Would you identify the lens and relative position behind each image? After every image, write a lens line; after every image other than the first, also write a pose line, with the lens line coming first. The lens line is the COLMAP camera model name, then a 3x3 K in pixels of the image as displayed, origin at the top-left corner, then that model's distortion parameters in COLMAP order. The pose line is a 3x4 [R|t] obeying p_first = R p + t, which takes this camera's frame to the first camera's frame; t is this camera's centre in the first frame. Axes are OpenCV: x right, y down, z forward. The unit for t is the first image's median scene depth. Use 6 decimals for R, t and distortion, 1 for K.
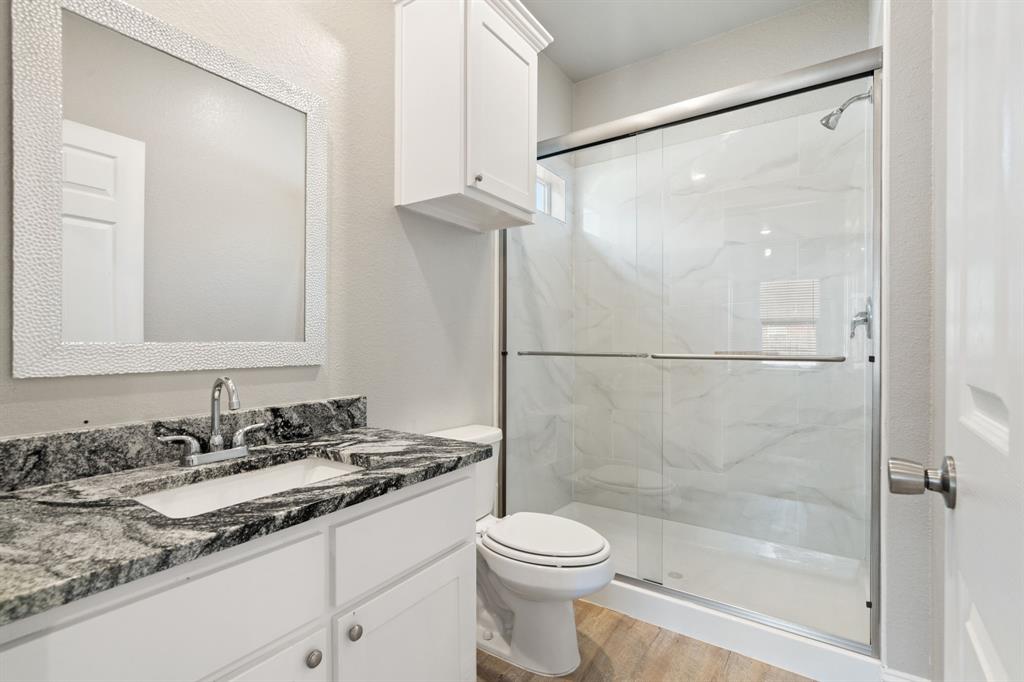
lens RADIAL K [[474.9, 0, 529.2], [0, 474.9, 345.9], [0, 0, 1]] dist [0.002996, 0.000198]
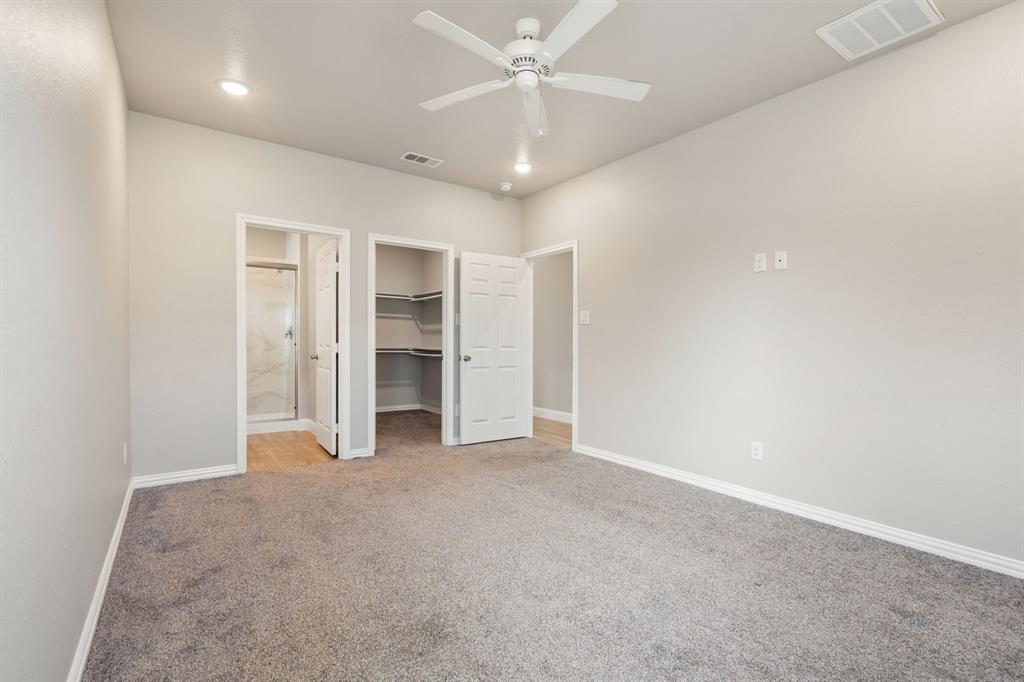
lens RADIAL K [[474.9, 0, 529.2], [0, 474.9, 345.9], [0, 0, 1]] dist [0.002996, 0.000198]
pose [[0.364032, -0.005381, 0.931371, -2.879690], [0.001803, 0.999986, 0.005073, 0.034609], [-0.931385, -0.000167, 0.364036, -2.864812]]
